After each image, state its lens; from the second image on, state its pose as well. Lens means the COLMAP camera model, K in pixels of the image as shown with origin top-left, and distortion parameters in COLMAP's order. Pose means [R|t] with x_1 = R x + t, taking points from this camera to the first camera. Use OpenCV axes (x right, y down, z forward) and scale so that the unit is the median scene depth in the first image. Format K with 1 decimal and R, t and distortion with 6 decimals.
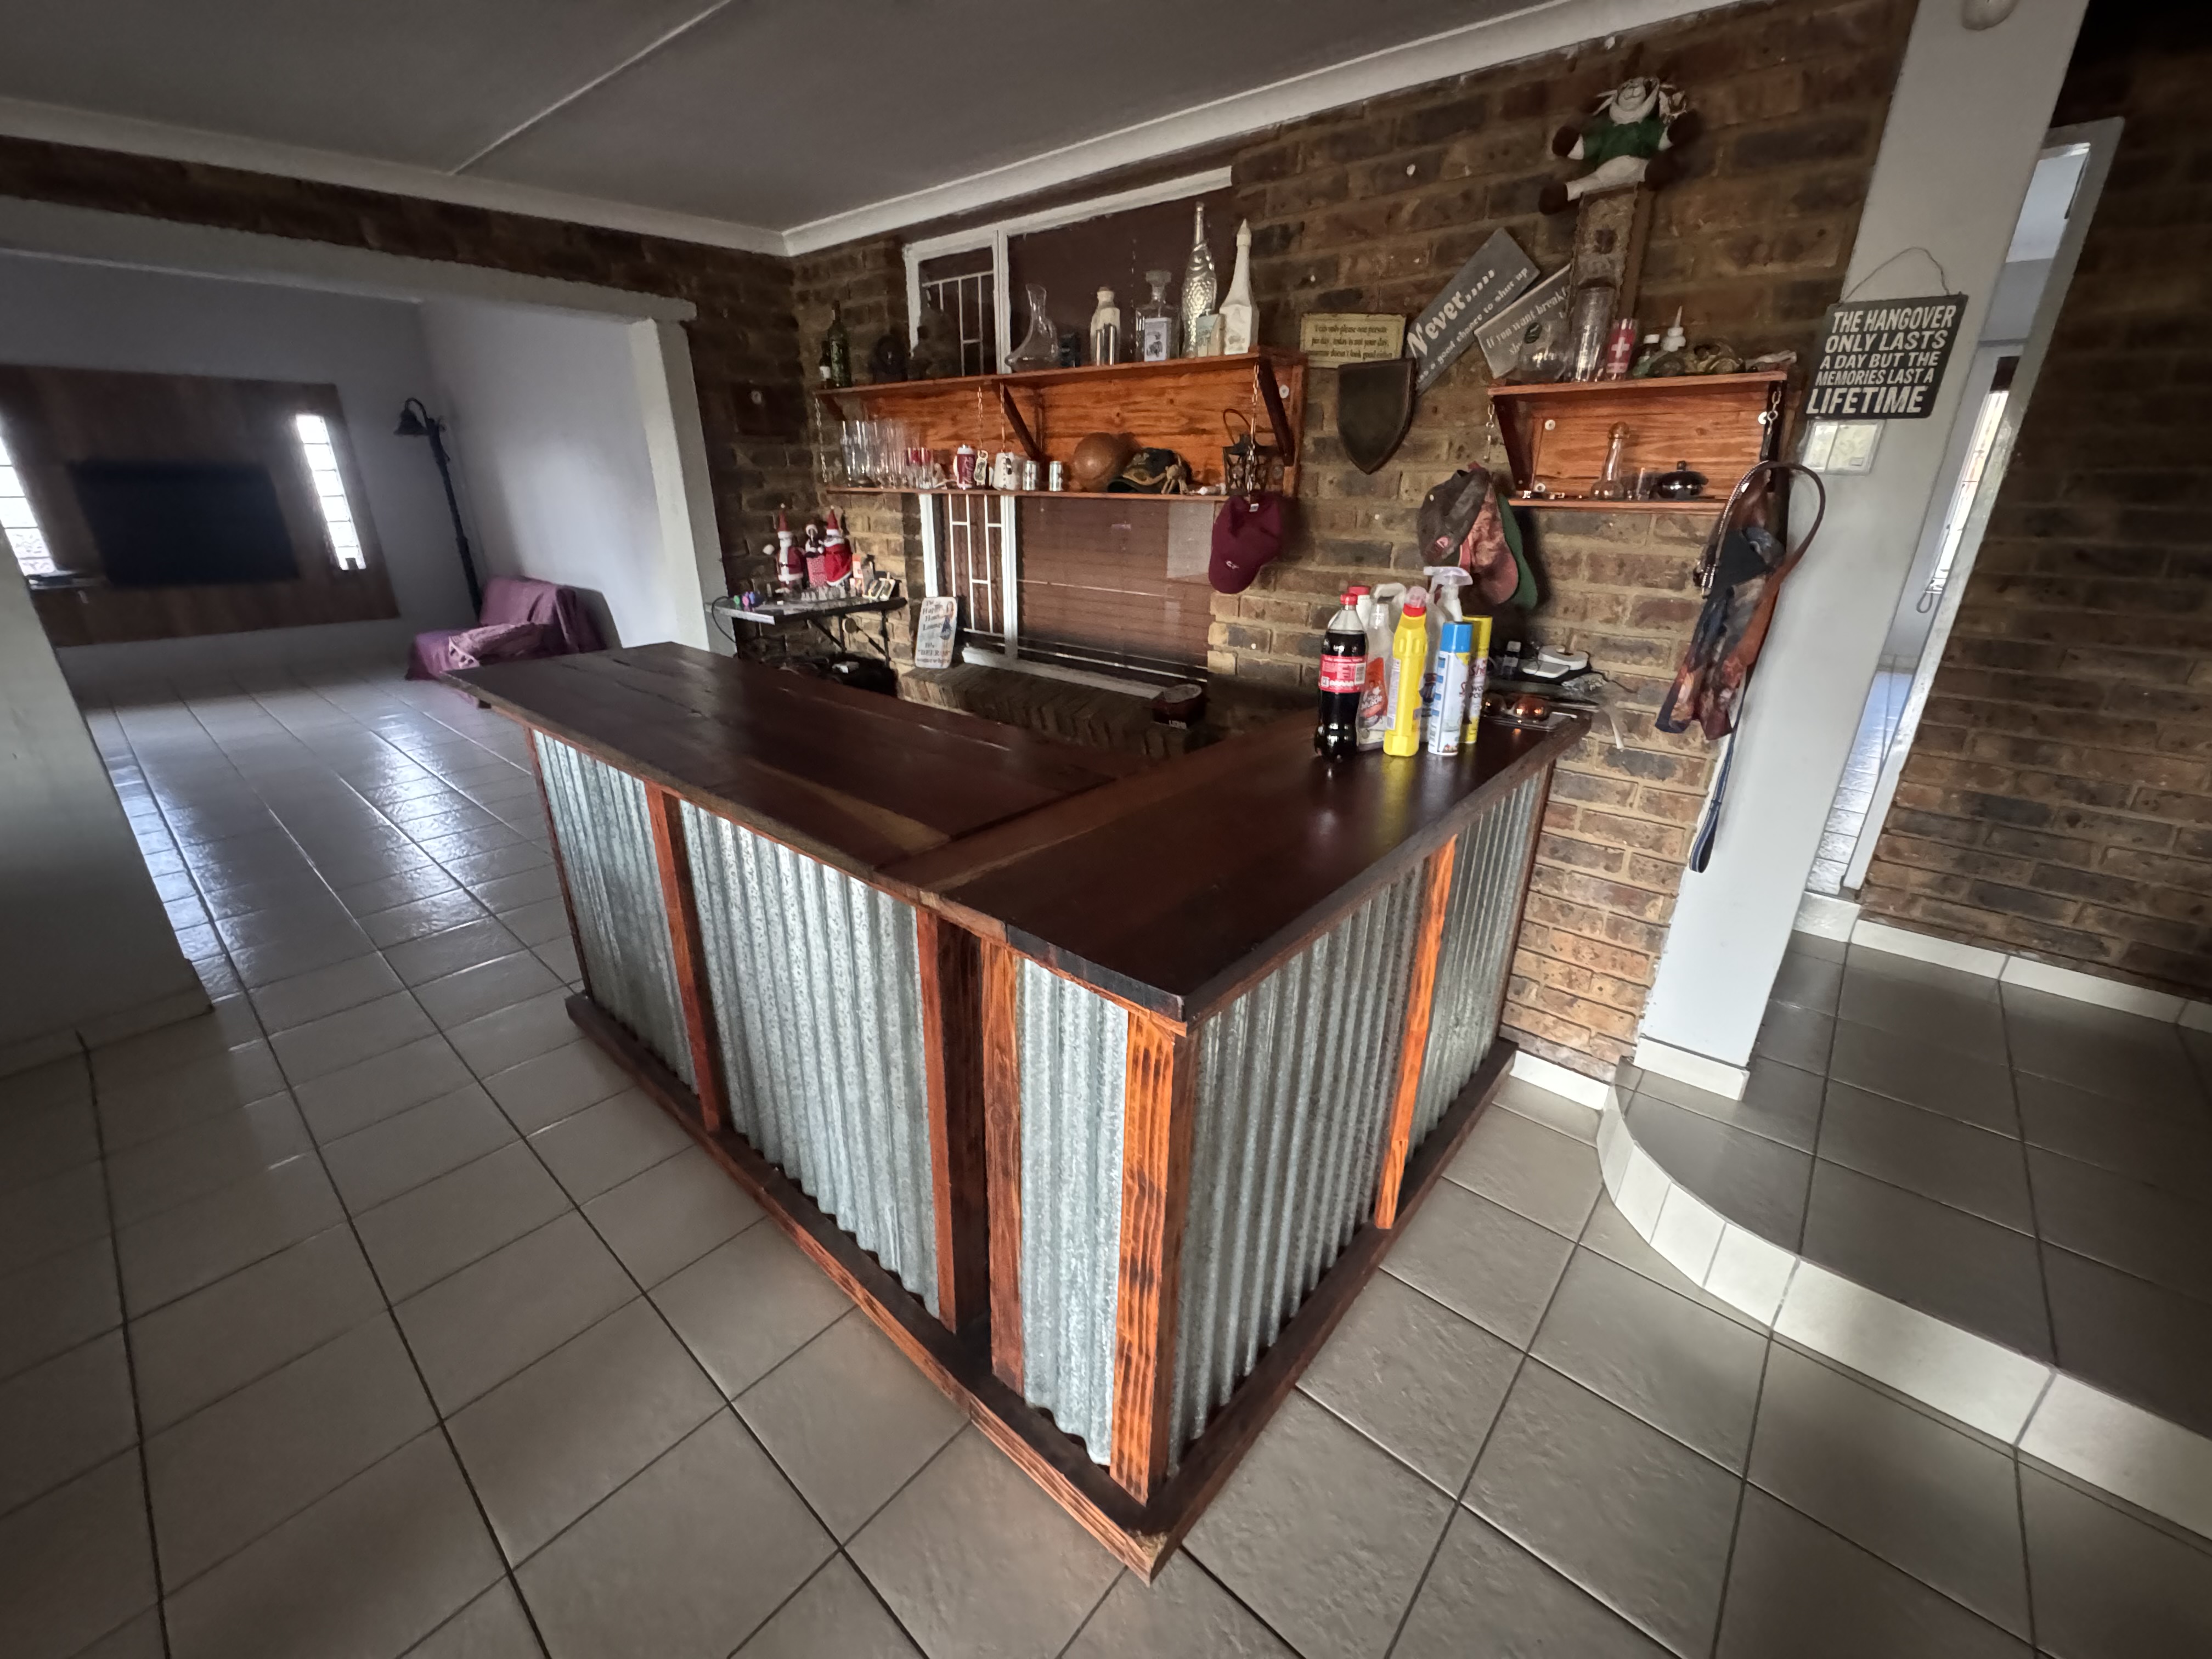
lens RADIAL K [[881.5, 0, 1103.6], [0, 881.5, 824.4], [0, 0, 1]] dist [-0.002401, 0.000649]
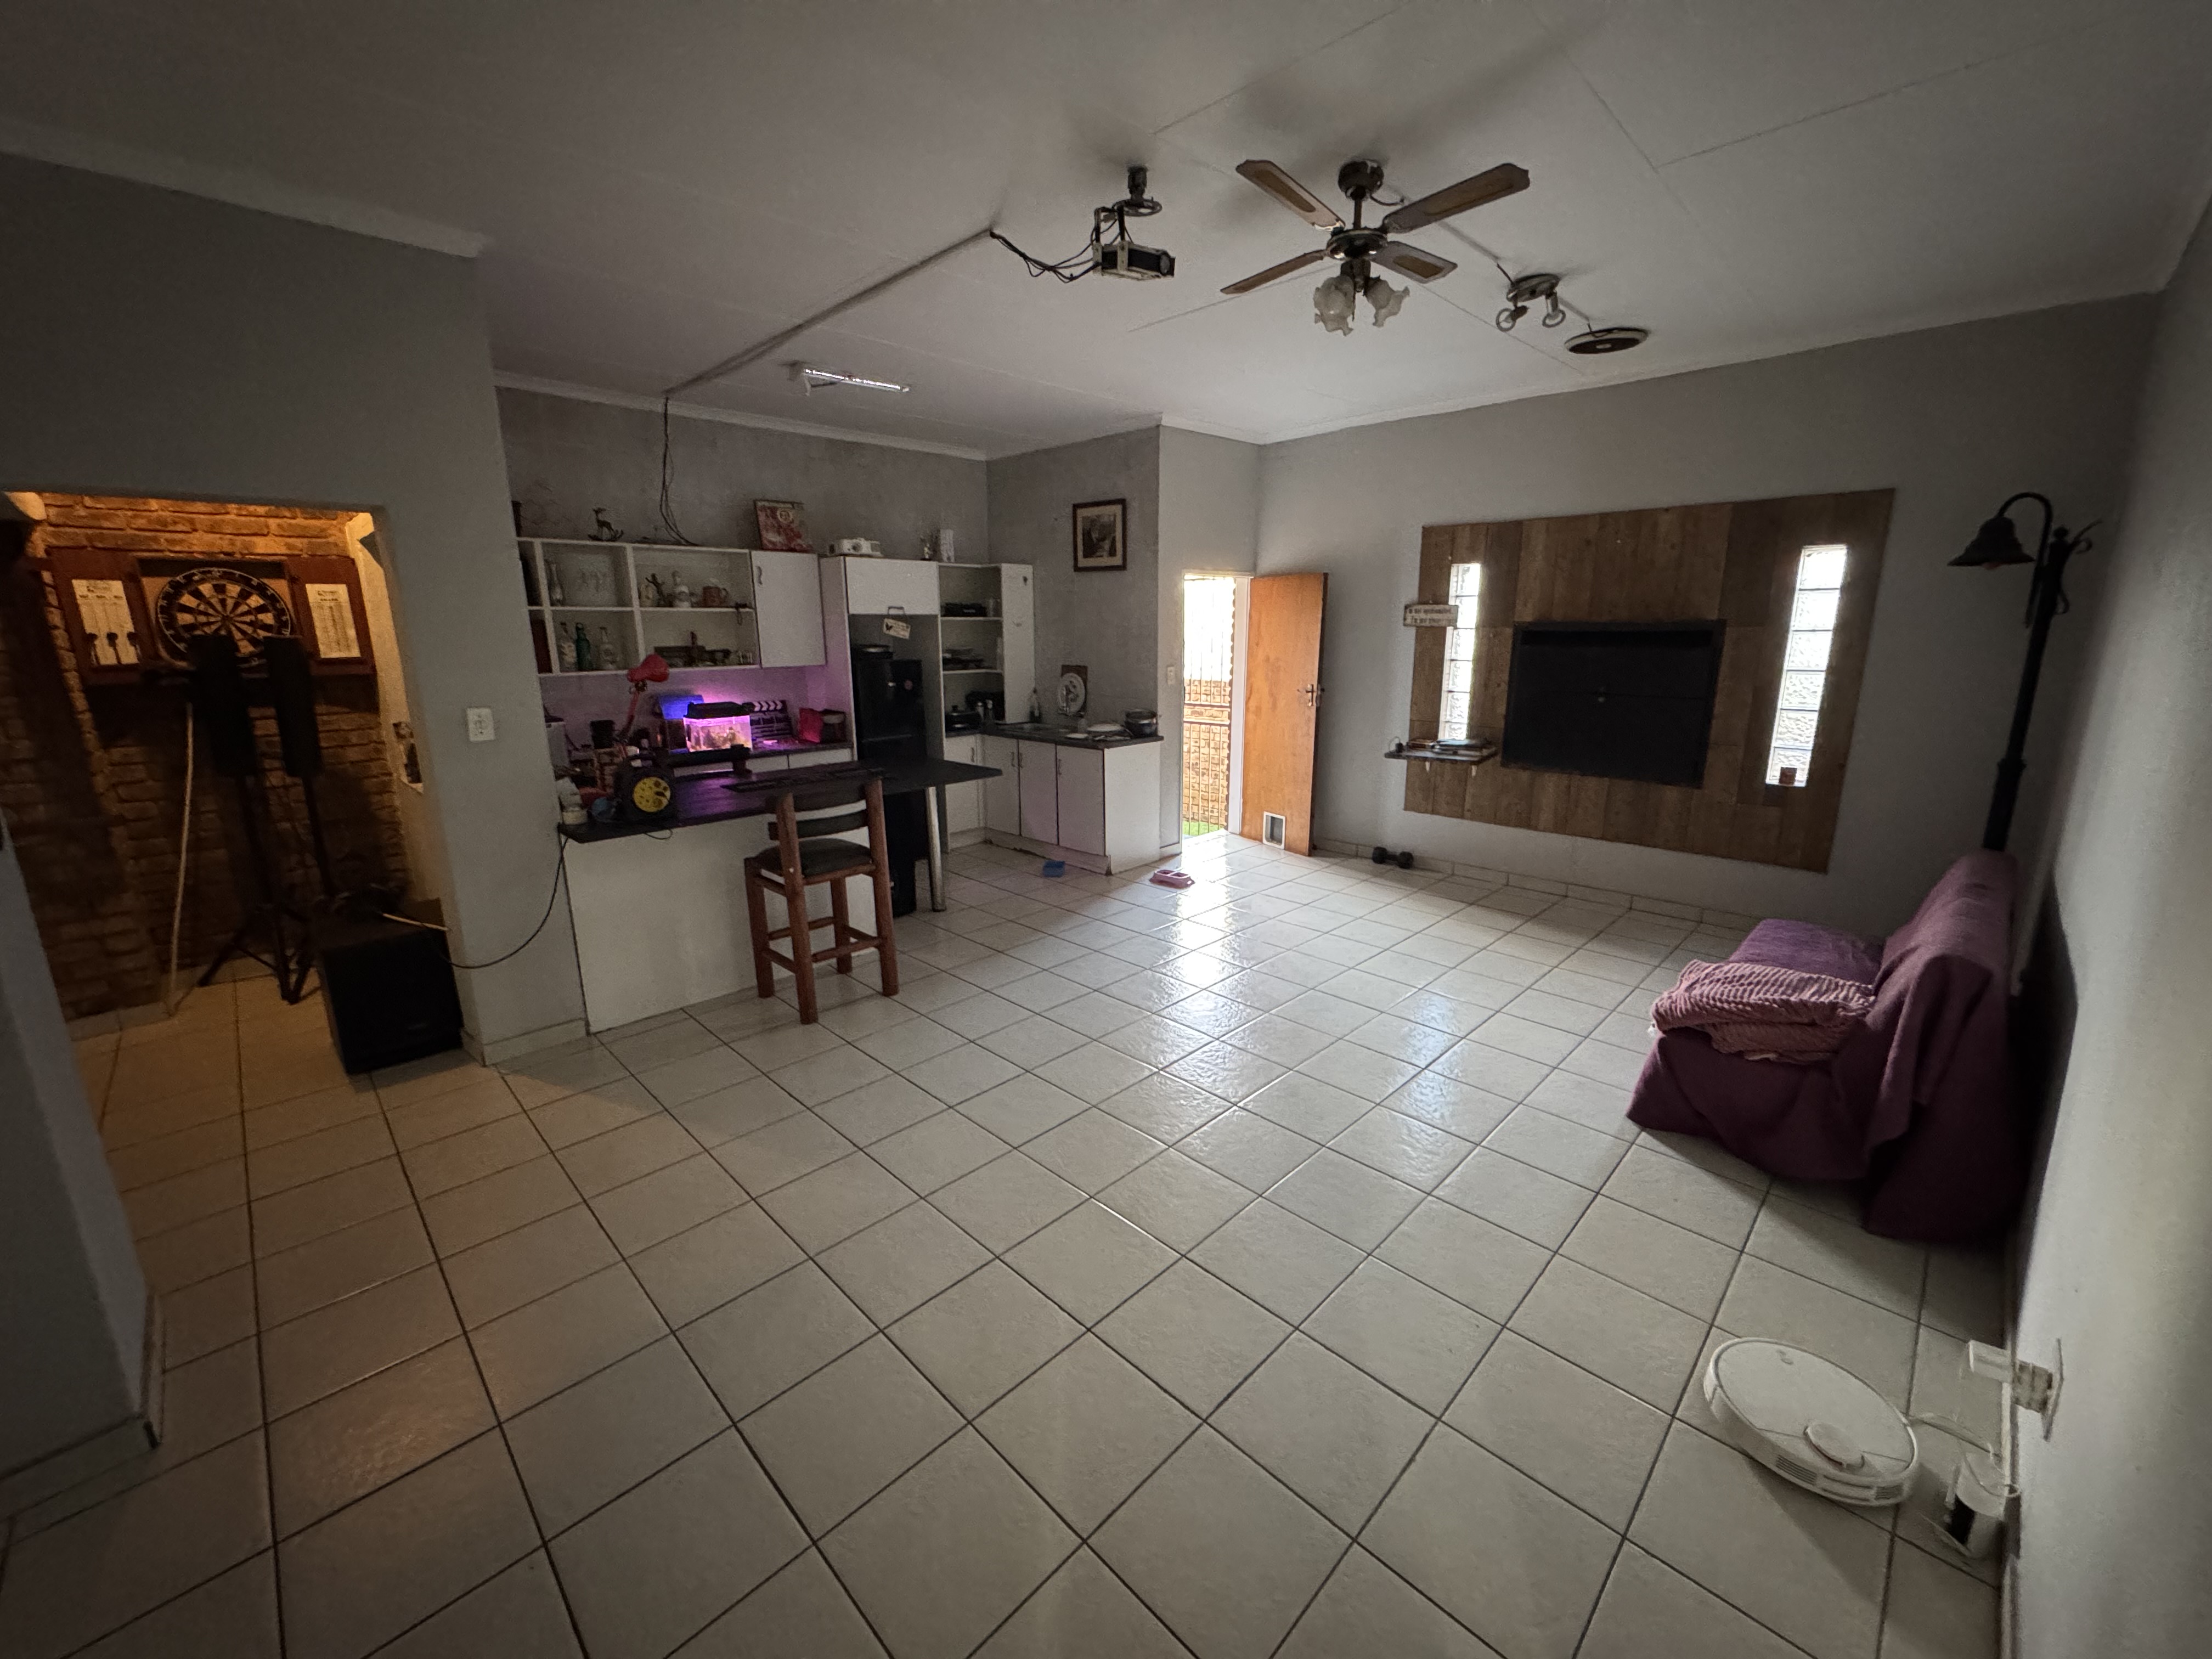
lens RADIAL K [[881.5, 0, 1103.6], [0, 881.5, 824.4], [0, 0, 1]] dist [-0.002401, 0.000649]
pose [[-0.076606, 0.217423, -0.973067, -0.619259], [-0.358558, 0.904638, 0.230361, -0.672189], [0.930359, 0.366548, 0.008659, 1.606042]]
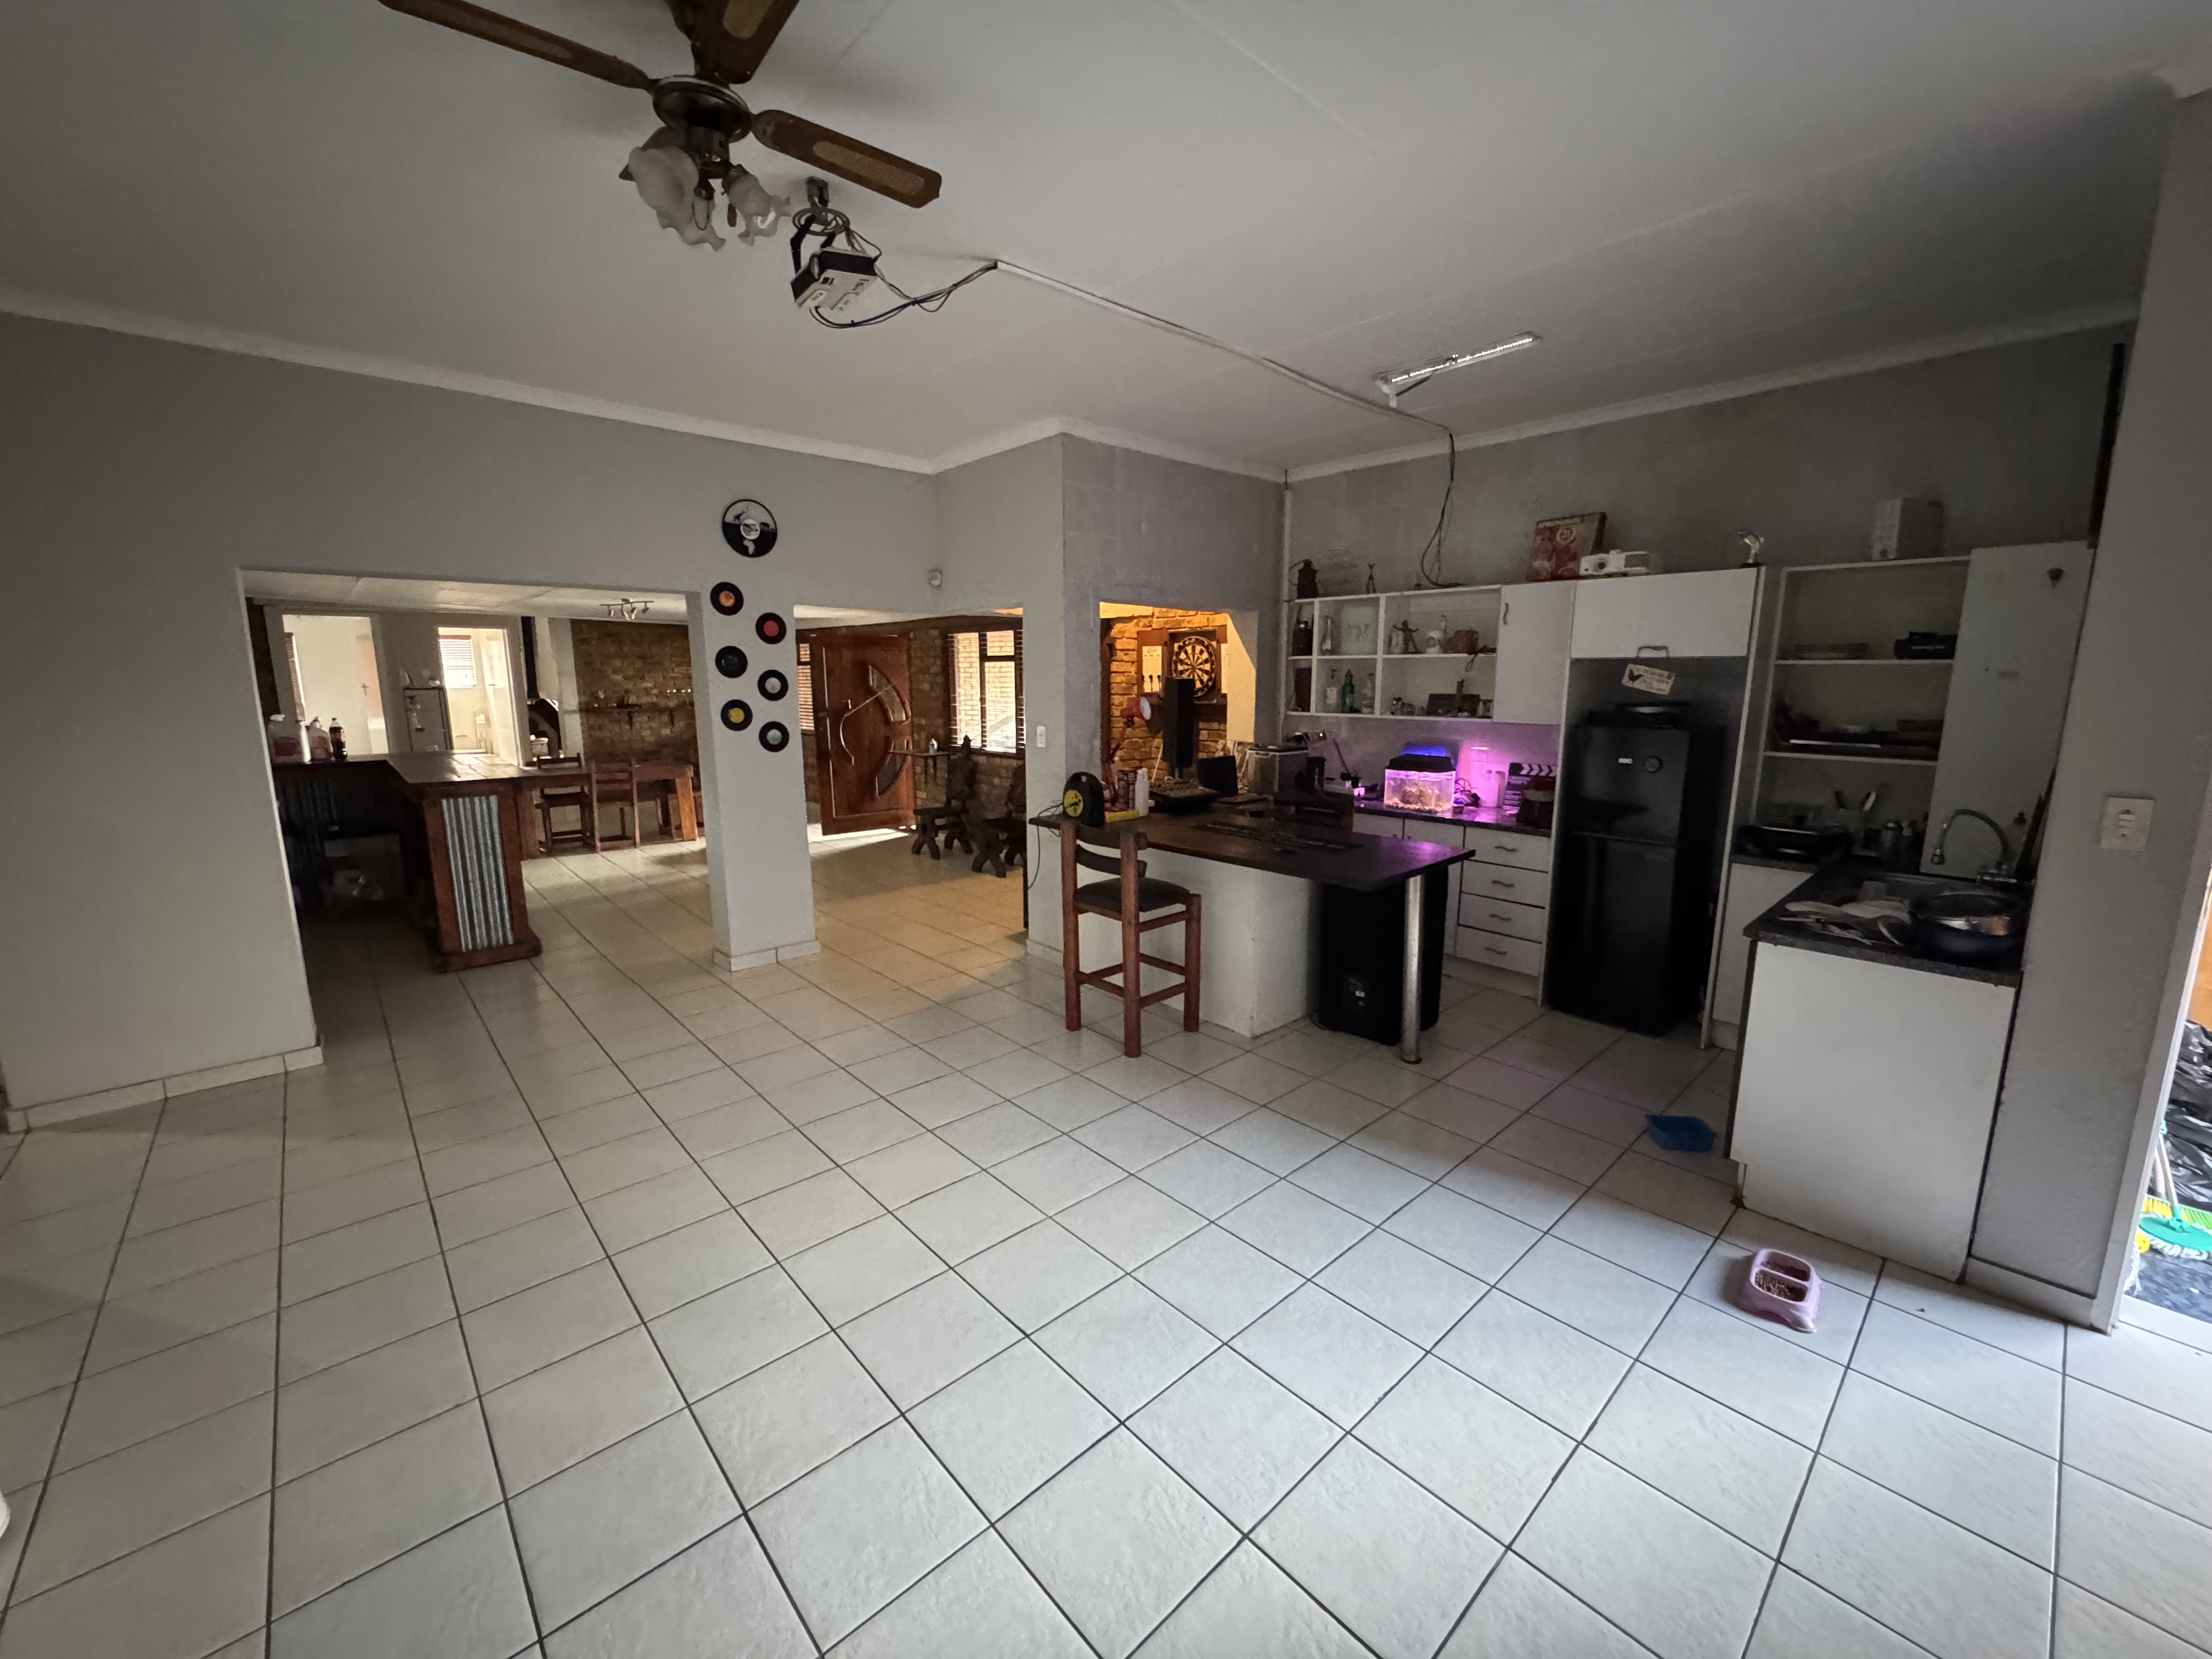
lens RADIAL K [[881.5, 0, 1103.6], [0, 881.5, 824.4], [0, 0, 1]] dist [-0.002401, 0.000649]
pose [[-0.991824, -0.024279, 0.125281, -2.145073], [0.044131, 0.855903, 0.515250, -1.008013], [-0.119738, 0.516566, -0.847834, 2.435272]]
